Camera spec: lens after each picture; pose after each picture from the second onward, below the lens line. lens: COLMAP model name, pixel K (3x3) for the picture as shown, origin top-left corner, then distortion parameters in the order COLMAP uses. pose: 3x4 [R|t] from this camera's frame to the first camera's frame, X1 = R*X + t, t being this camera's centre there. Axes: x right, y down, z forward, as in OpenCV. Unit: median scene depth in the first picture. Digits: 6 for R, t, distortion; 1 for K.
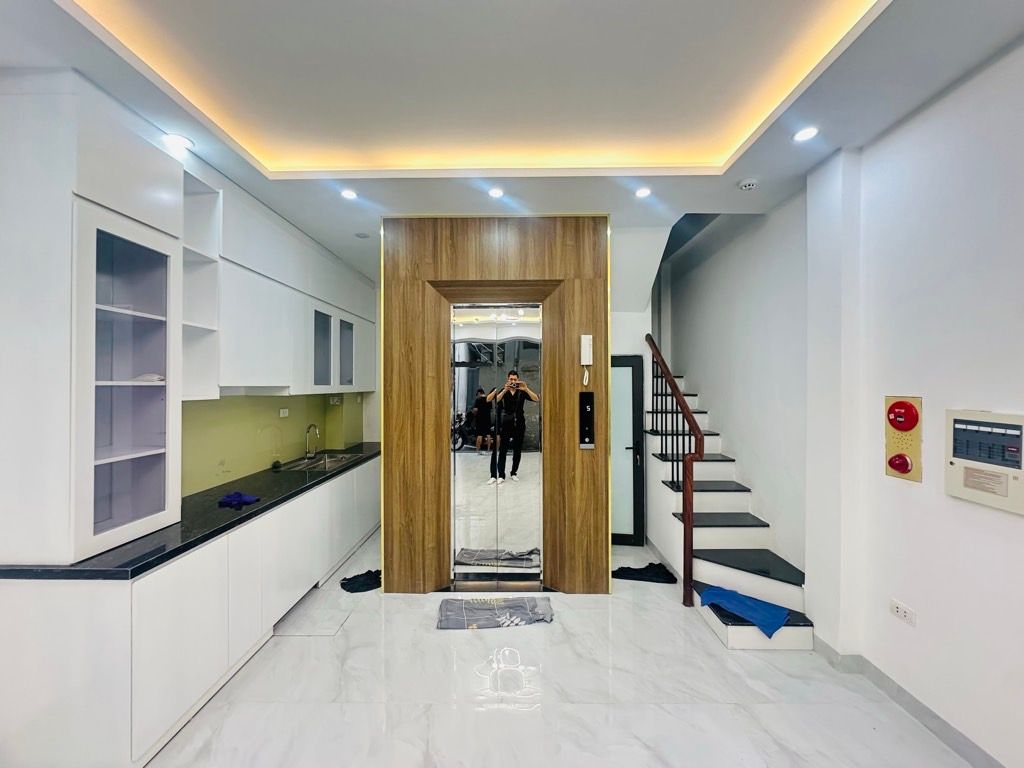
lens RADIAL K [[407.3, 0, 512.0], [0, 407.3, 384.0], [0, 0, 1]] dist [-0.000505, 0.000022]
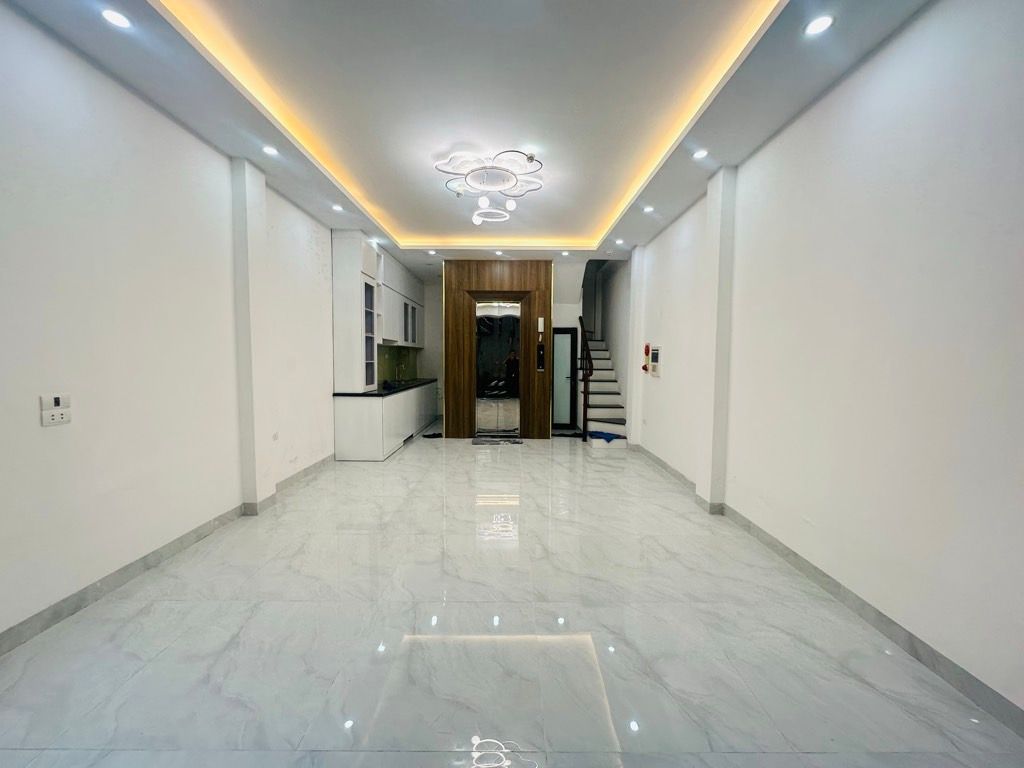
lens RADIAL K [[407.3, 0, 512.0], [0, 407.3, 384.0], [0, 0, 1]] dist [-0.000505, 0.000022]
pose [[0.999912, 0.008823, 0.009929, 0.013694], [-0.009460, 0.997772, 0.066047, 0.085061], [-0.009324, -0.066135, 0.997767, -1.127581]]
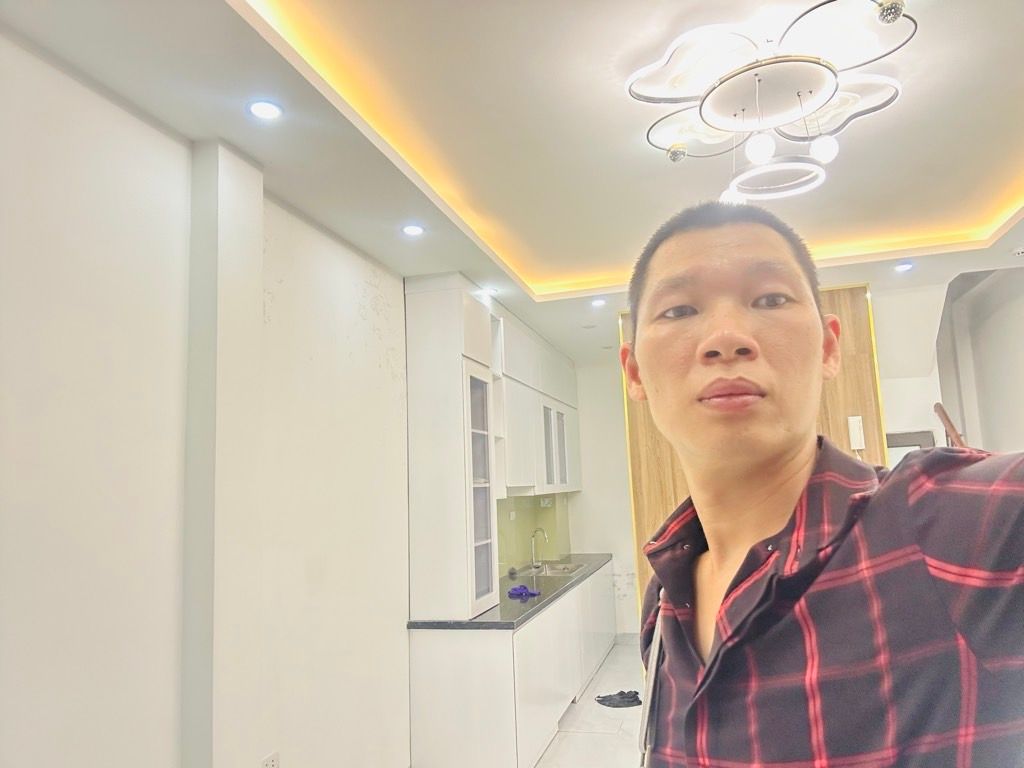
lens RADIAL K [[702.3, 0, 528.8], [0, 702.3, 386.0], [0, 0, 1]] dist [0.092146, -0.114925]
pose [[0.967615, -0.077900, -0.240109, -0.134719], [0.045179, 0.989276, -0.138893, 0.001983], [0.248354, 0.123547, 0.960758, -0.723590]]
